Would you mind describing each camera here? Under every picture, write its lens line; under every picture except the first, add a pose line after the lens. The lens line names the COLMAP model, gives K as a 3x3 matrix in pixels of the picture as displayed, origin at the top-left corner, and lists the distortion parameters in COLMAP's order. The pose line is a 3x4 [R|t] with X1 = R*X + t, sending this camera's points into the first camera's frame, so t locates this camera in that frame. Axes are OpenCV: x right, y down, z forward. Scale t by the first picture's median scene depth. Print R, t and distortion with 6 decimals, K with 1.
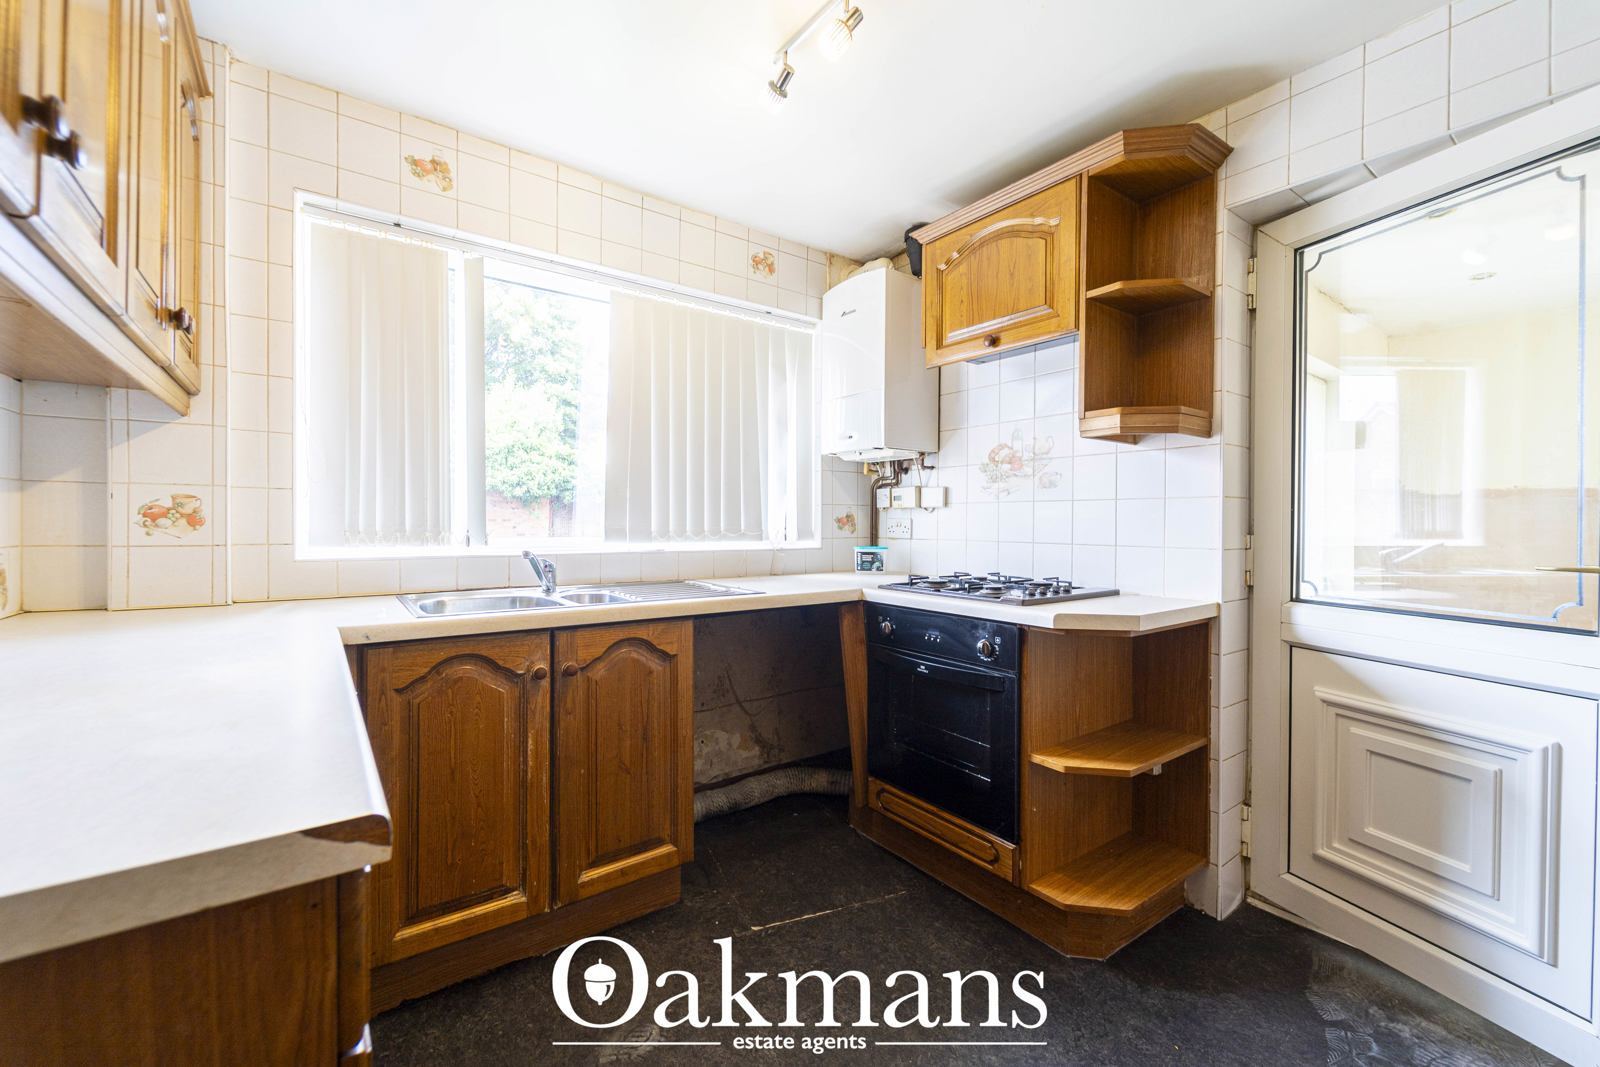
lens RADIAL K [[648.2, 0, 793.7], [0, 648.2, 529.0], [0, 0, 1]] dist [0.001263, -0.002139]
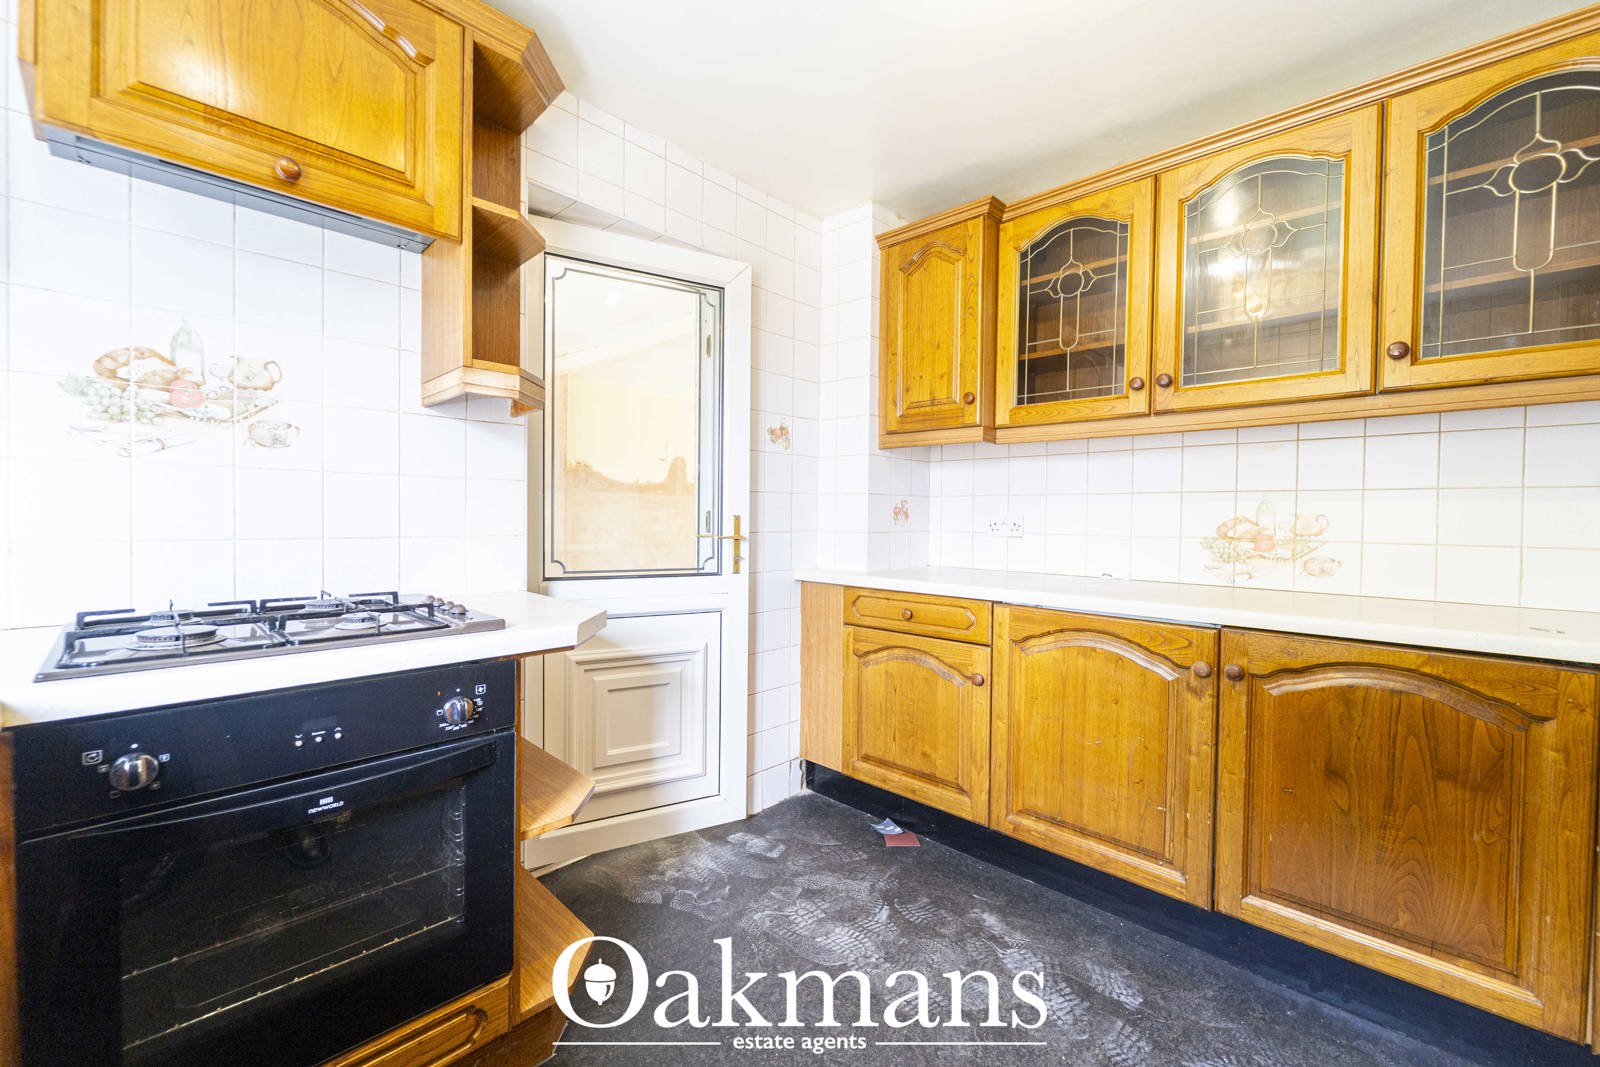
lens RADIAL K [[648.2, 0, 793.7], [0, 648.2, 525.8], [0, 0, 1]] dist [0.001263, -0.002139]
pose [[-0.178517, -0.027183, 0.983561, -0.356111], [-0.004126, 0.999630, 0.026878, -0.010230], [-0.983928, 0.000740, -0.178563, 0.771749]]
